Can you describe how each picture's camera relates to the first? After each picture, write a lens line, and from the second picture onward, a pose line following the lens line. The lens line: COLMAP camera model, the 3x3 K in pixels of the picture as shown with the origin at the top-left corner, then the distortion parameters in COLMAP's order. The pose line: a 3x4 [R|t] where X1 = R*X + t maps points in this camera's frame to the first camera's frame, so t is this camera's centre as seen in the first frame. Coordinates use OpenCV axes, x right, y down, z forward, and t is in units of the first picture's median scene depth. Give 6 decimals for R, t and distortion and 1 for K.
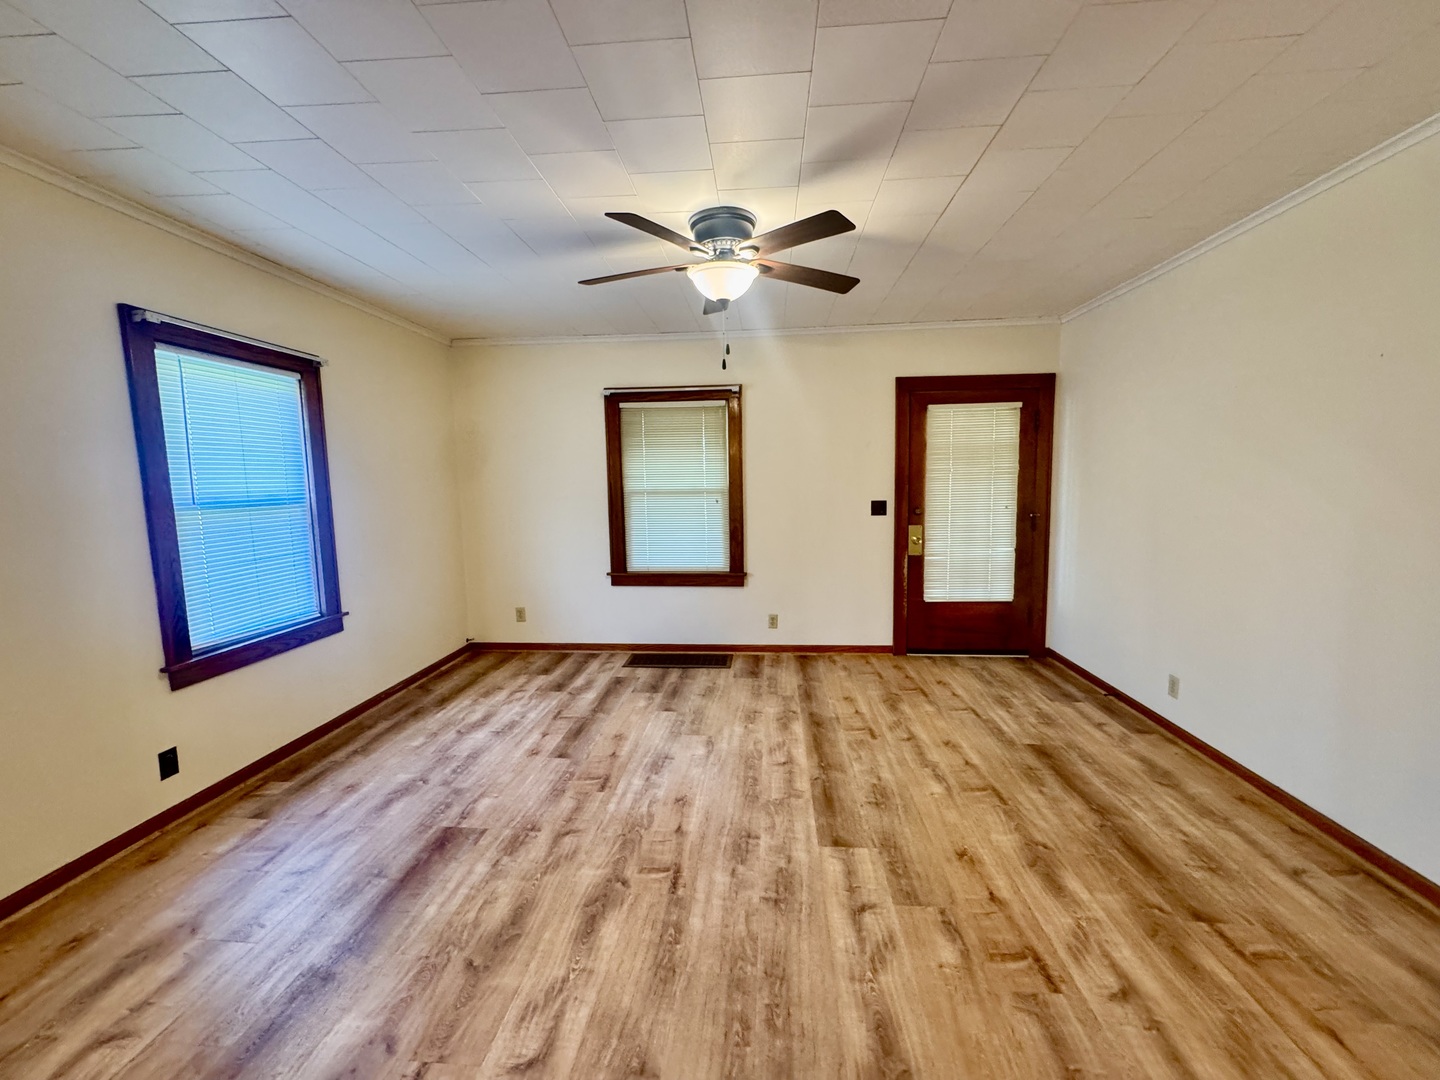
lens RADIAL K [[572.4, 0, 719.4], [0, 572.4, 538.3], [0, 0, 1]] dist [-0.006460, 0.000795]
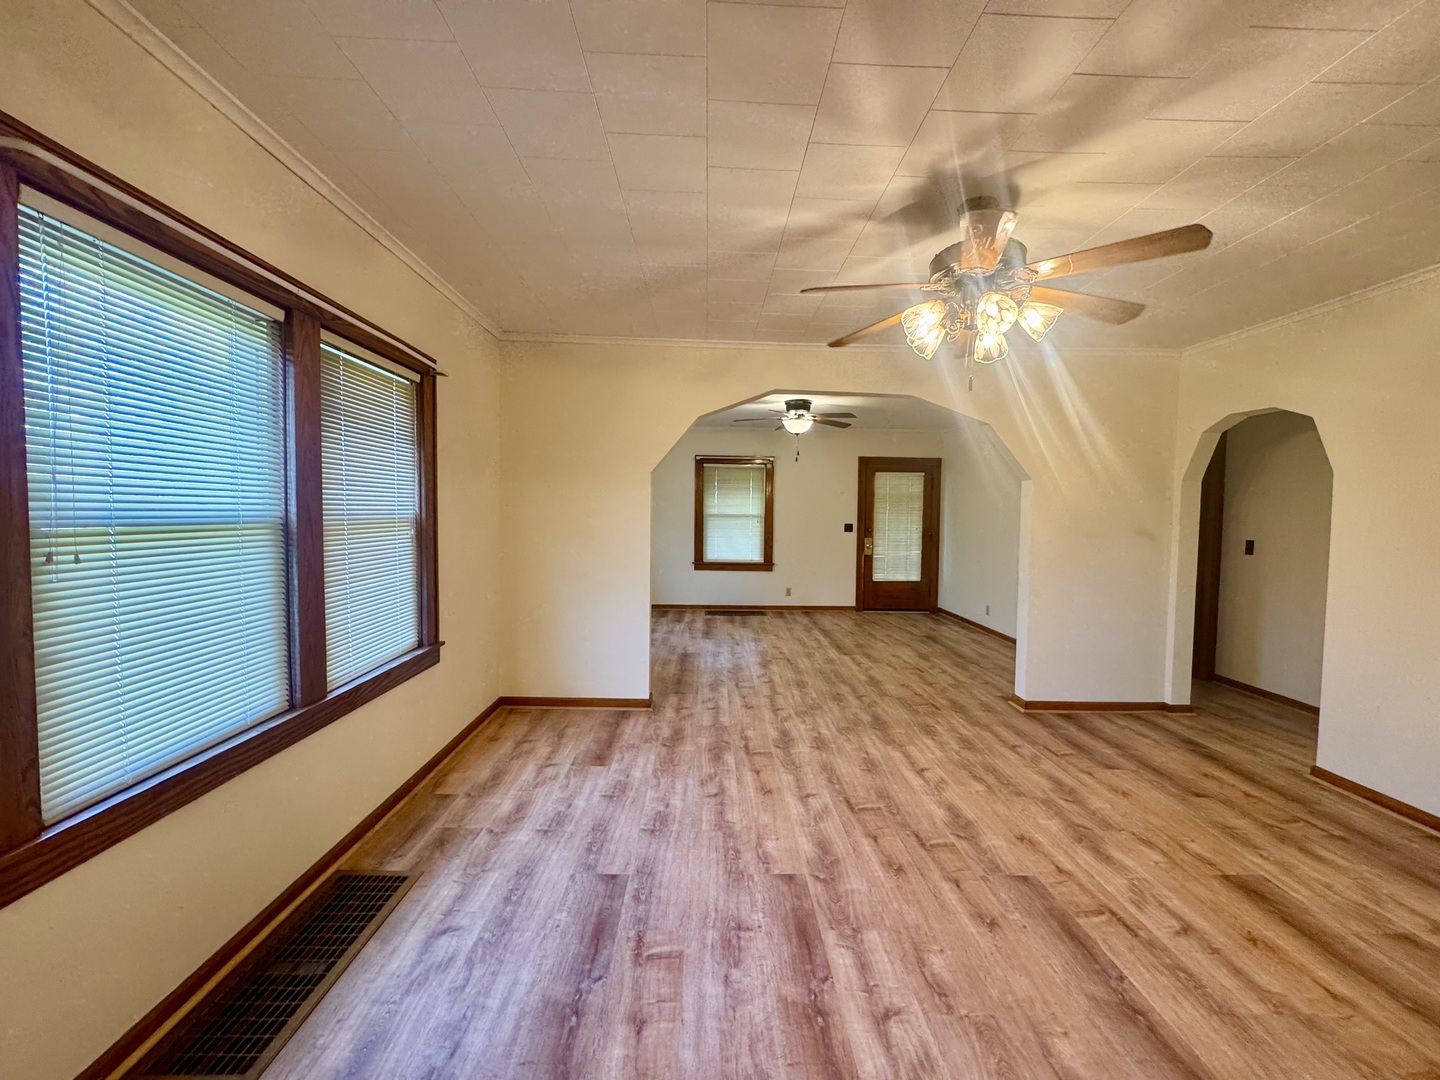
lens RADIAL K [[572.4, 0, 719.4], [0, 572.4, 538.3], [0, 0, 1]] dist [-0.006460, 0.000795]
pose [[0.993930, 0.024946, 0.107152, -0.431094], [-0.018534, 0.998001, -0.060426, 0.130232], [-0.108446, 0.058073, 0.992405, -1.002895]]
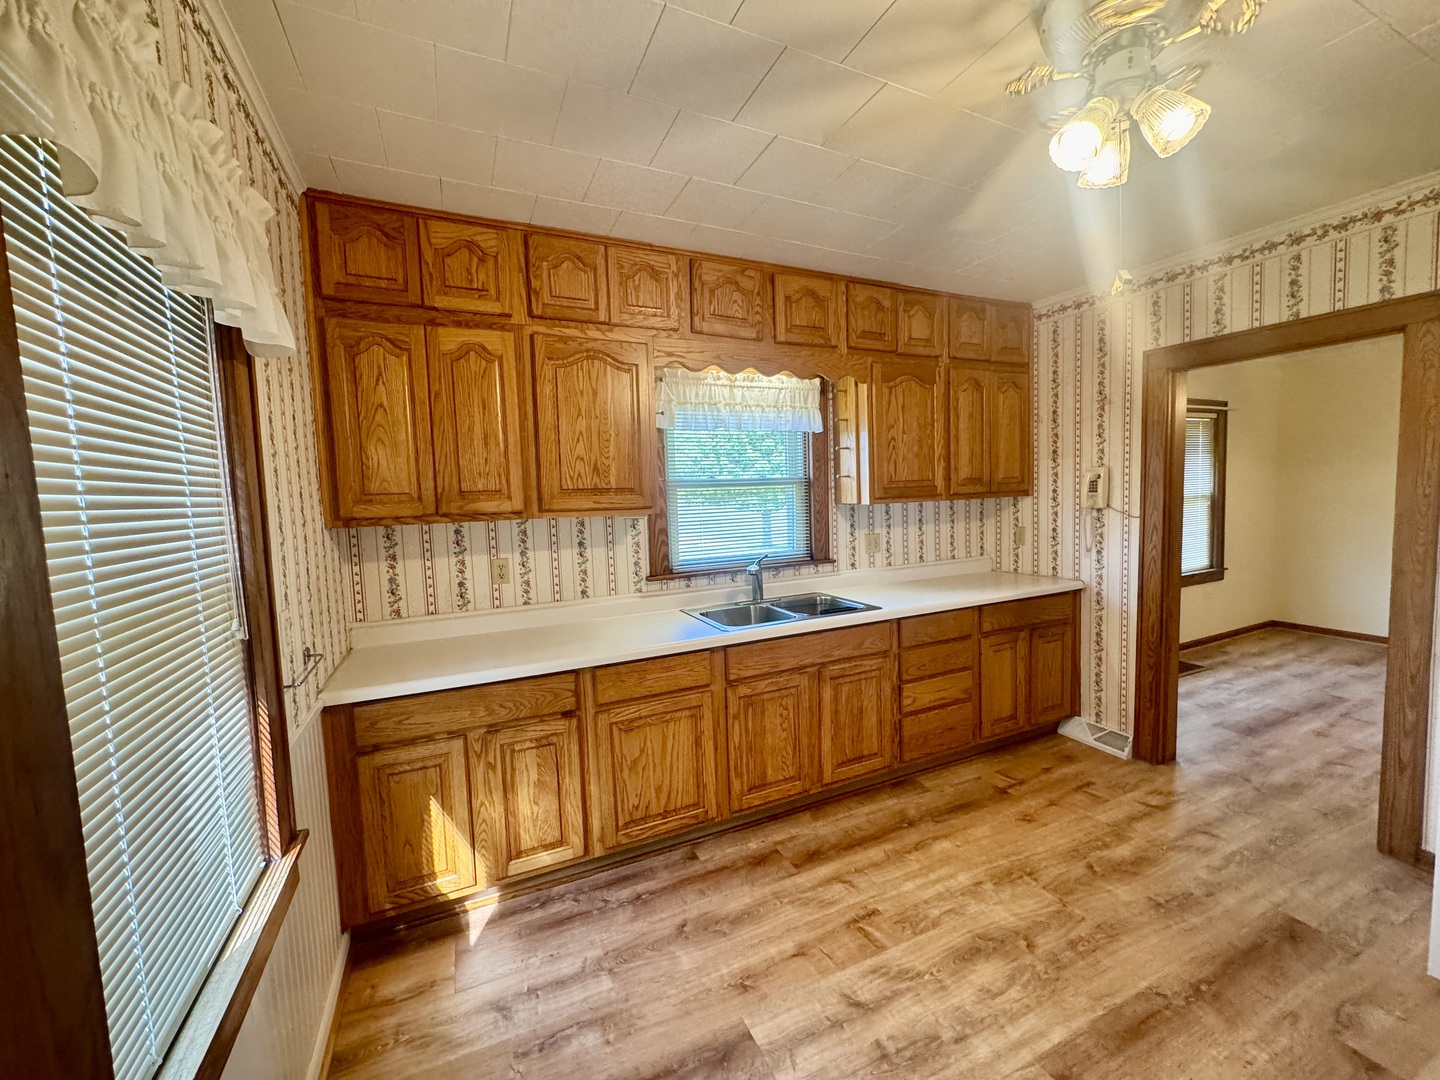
lens RADIAL K [[572.4, 0, 719.4], [0, 572.4, 538.3], [0, 0, 1]] dist [-0.006460, 0.000795]
pose [[0.490380, 0.062450, -0.869269, -0.105936], [-0.059758, 0.997491, 0.037951, 0.193121], [0.869458, 0.033336, 0.492881, -1.995656]]
